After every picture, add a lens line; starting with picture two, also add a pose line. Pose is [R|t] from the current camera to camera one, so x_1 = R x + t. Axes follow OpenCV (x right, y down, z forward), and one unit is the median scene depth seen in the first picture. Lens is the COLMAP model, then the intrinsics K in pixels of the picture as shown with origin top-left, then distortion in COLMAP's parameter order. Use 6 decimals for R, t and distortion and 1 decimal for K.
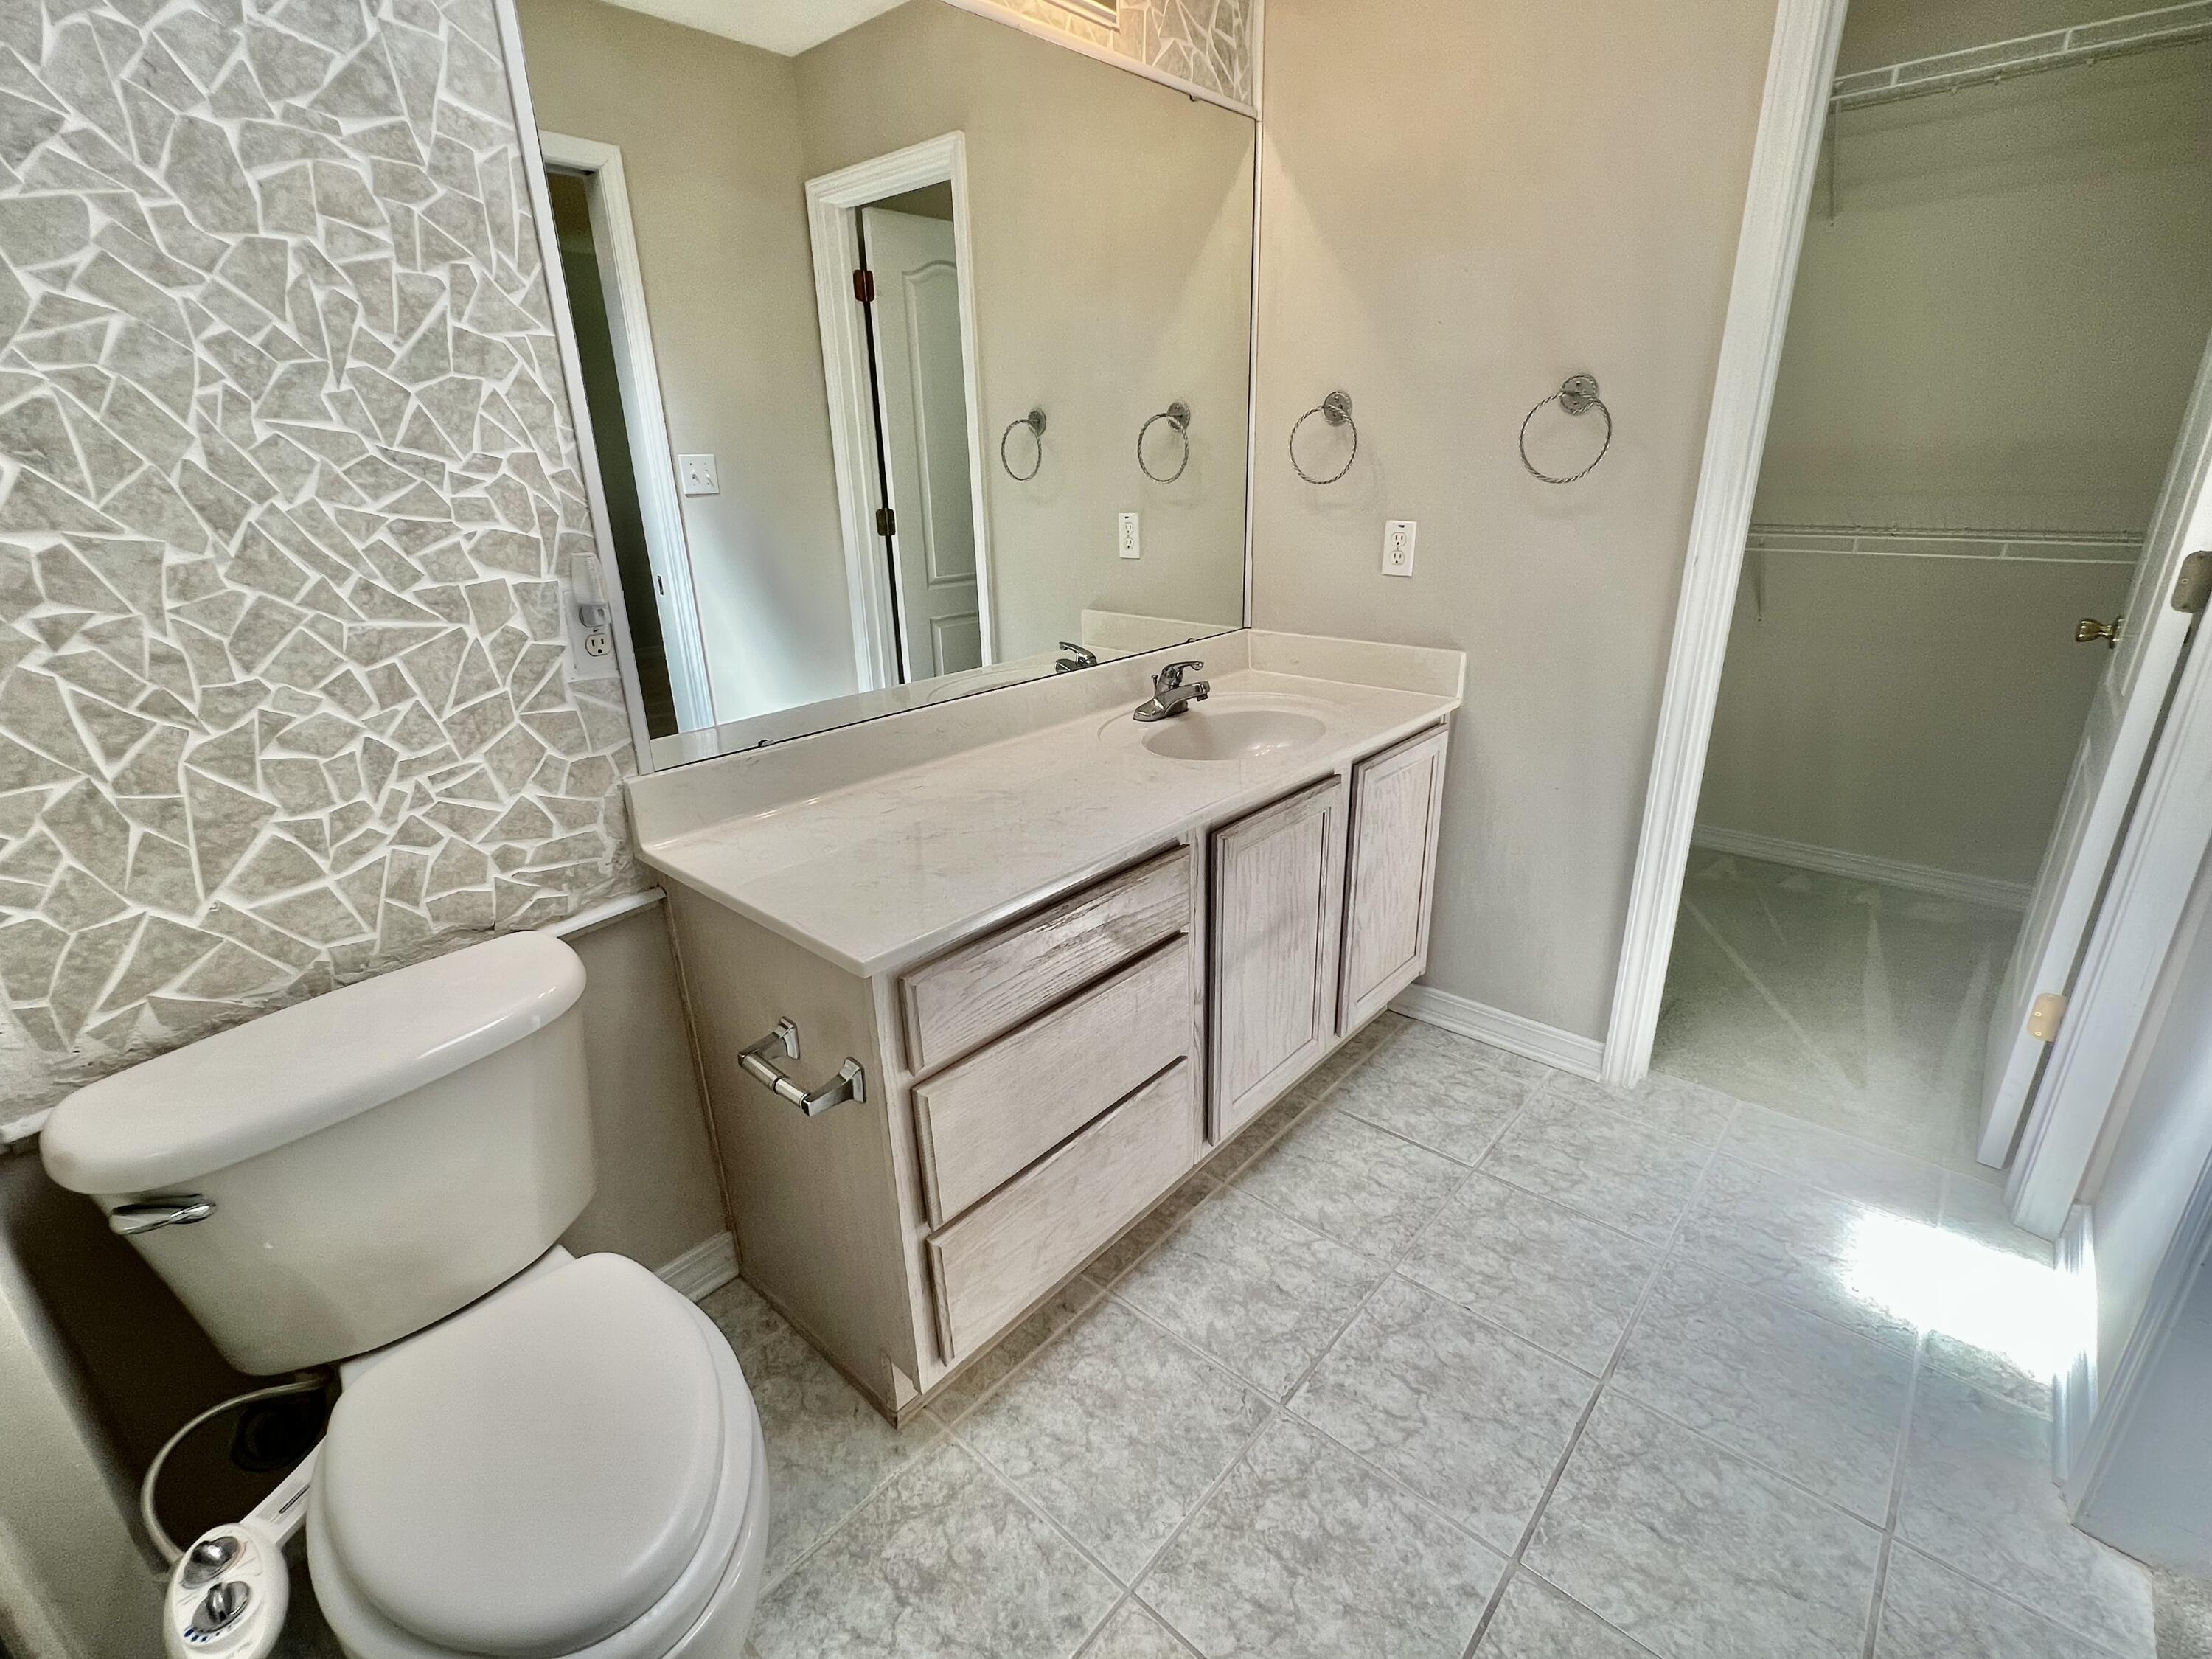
lens RADIAL K [[1004.3, 0, 1102.3], [0, 1004.3, 822.2], [0, 0, 1]] dist [-0.003209, 0.001253]
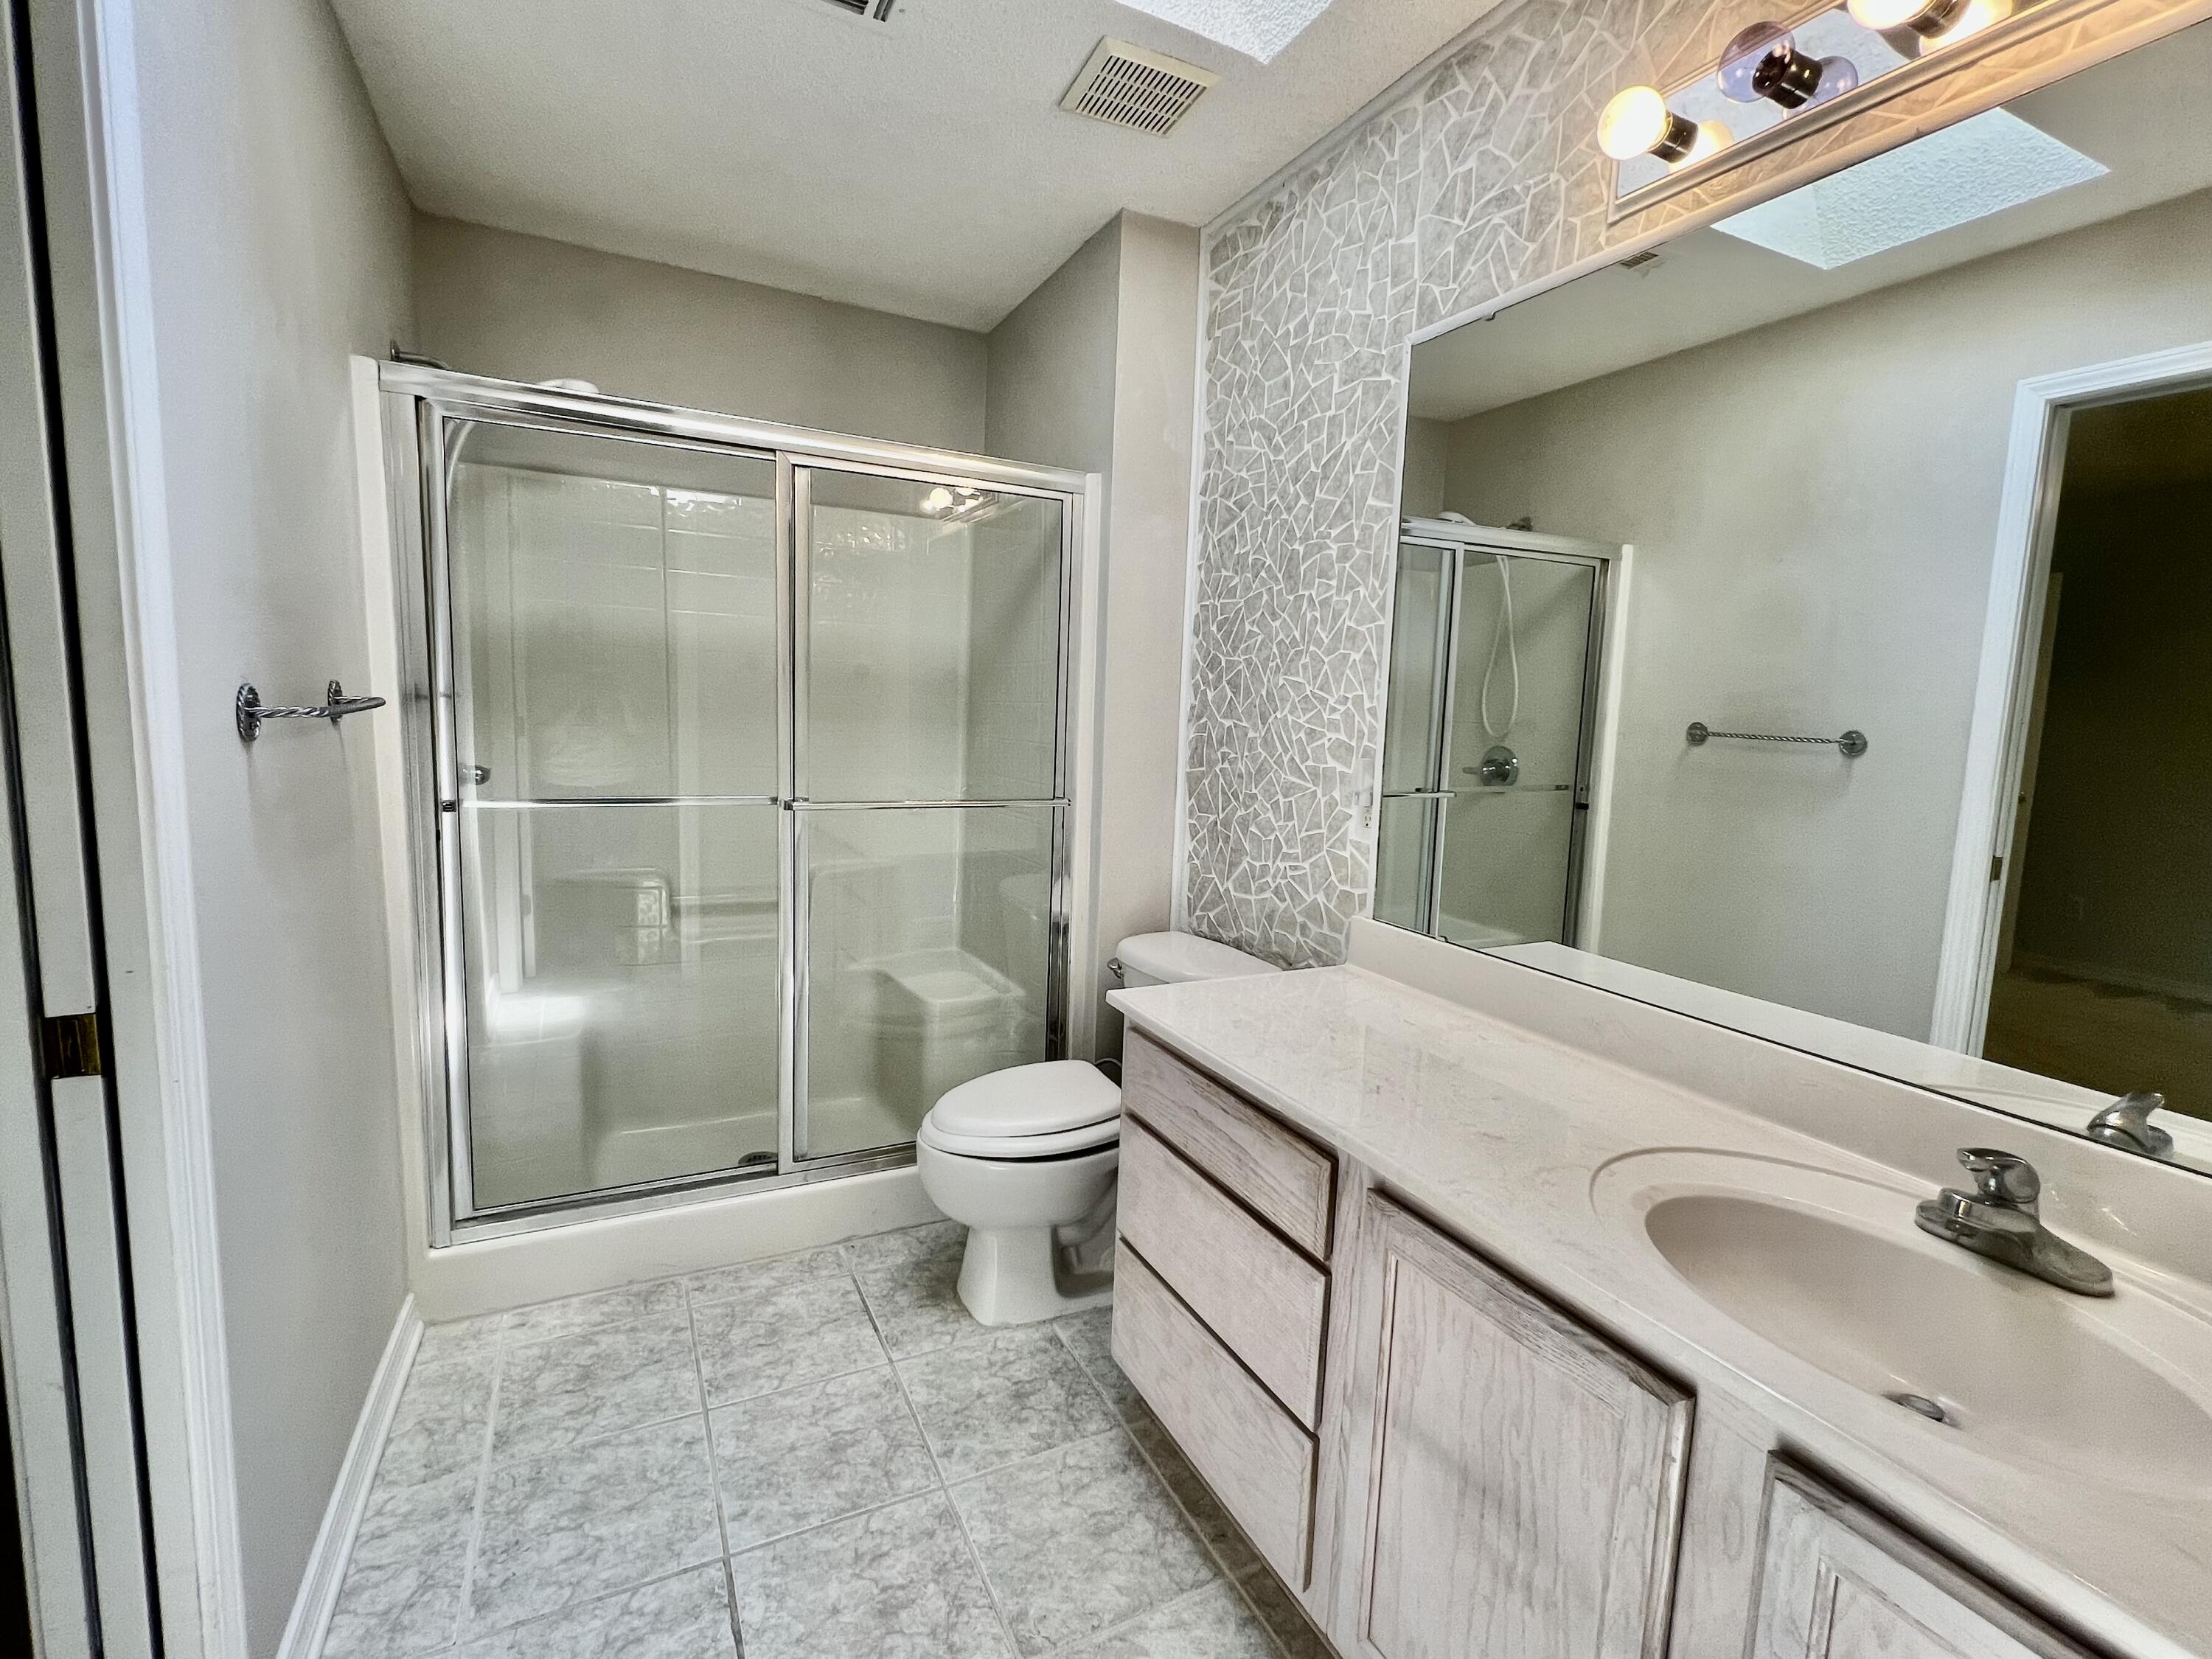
lens RADIAL K [[1004.3, 0, 1102.3], [0, 1004.3, 822.2], [0, 0, 1]] dist [-0.003209, 0.001253]
pose [[-0.368360, 0.124816, -0.921267, 1.158182], [-0.344886, 0.901890, 0.260091, -0.496811], [0.863345, 0.413539, -0.289173, 1.289540]]
